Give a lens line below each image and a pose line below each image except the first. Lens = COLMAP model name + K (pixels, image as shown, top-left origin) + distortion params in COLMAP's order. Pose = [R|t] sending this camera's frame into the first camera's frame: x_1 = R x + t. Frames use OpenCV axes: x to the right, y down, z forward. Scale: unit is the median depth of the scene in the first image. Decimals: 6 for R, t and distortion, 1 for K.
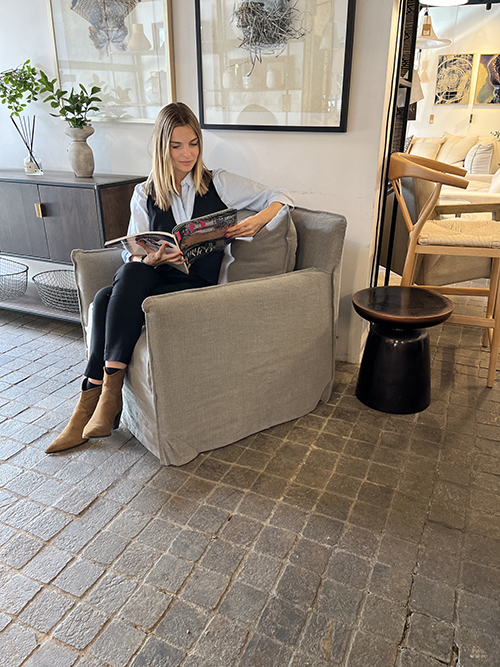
lens RADIAL K [[510.8, 0, 252.2], [0, 510.8, 335.5], [0, 0, 1]] dist [0.060191, -0.092573]
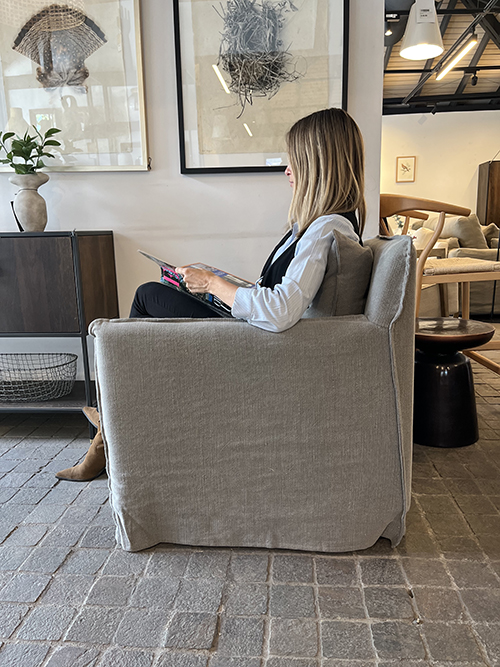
lens RADIAL K [[510.8, 0, 249.7], [0, 510.8, 327.9], [0, 0, 1]] dist [0.060191, -0.092573]
pose [[0.941014, -0.087092, 0.326966, -0.339917], [0.155438, 0.969578, -0.189094, 0.059893], [-0.300550, 0.228763, 0.925925, 0.201278]]
